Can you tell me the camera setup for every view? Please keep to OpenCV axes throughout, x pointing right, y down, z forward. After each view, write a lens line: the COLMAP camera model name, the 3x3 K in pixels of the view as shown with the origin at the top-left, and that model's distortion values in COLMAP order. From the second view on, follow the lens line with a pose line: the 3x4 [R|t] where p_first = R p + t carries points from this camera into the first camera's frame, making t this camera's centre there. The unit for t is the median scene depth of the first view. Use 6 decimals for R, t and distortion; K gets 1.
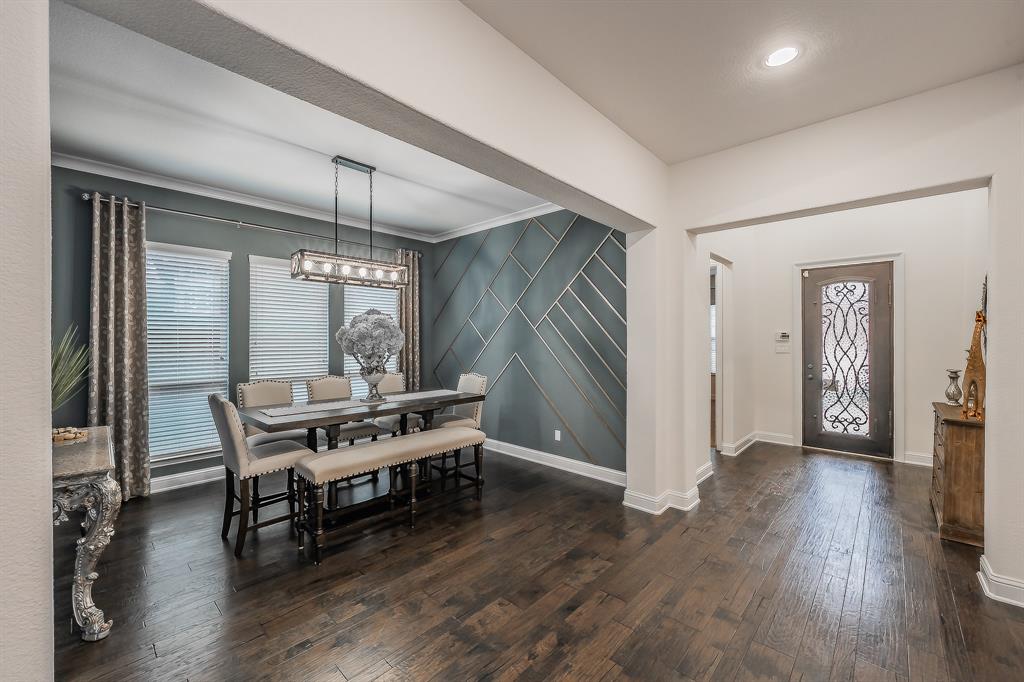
lens RADIAL K [[406.9, 0, 509.9], [0, 406.9, 337.8], [0, 0, 1]] dist [-0.000484, -0.000129]
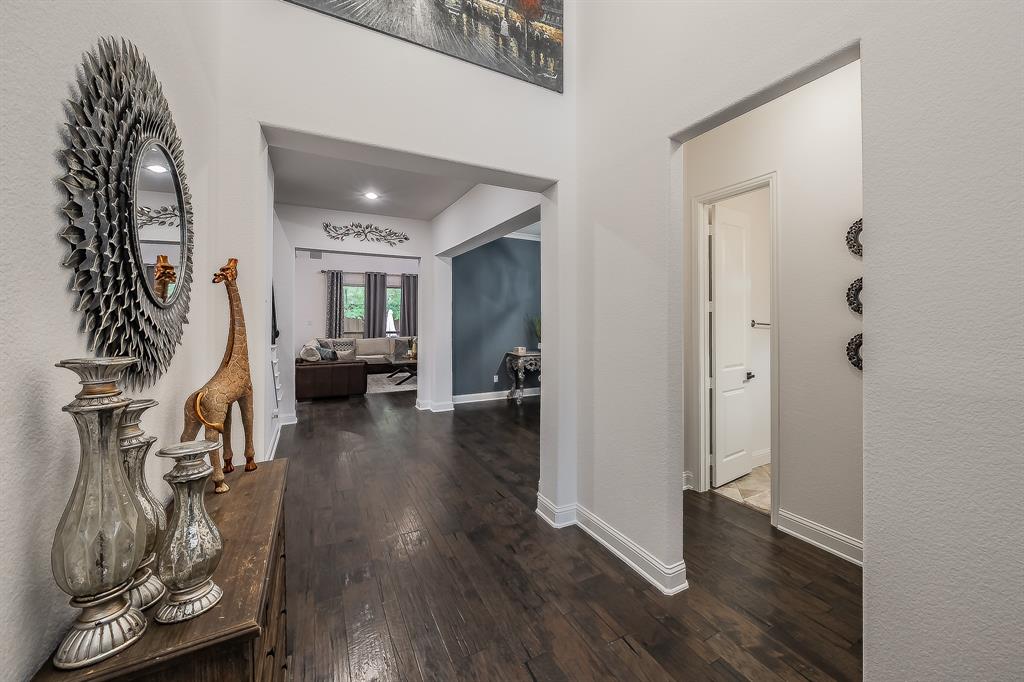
lens RADIAL K [[358.4, 0, 523.1], [0, 358.4, 312.5], [0, 0, 1]] dist [0.000402, 0.000007]
pose [[-0.286827, -0.013481, -0.957888, 0.972800], [0.002346, 0.999888, -0.014775, 0.001540], [0.957980, -0.006485, -0.286763, 0.969357]]
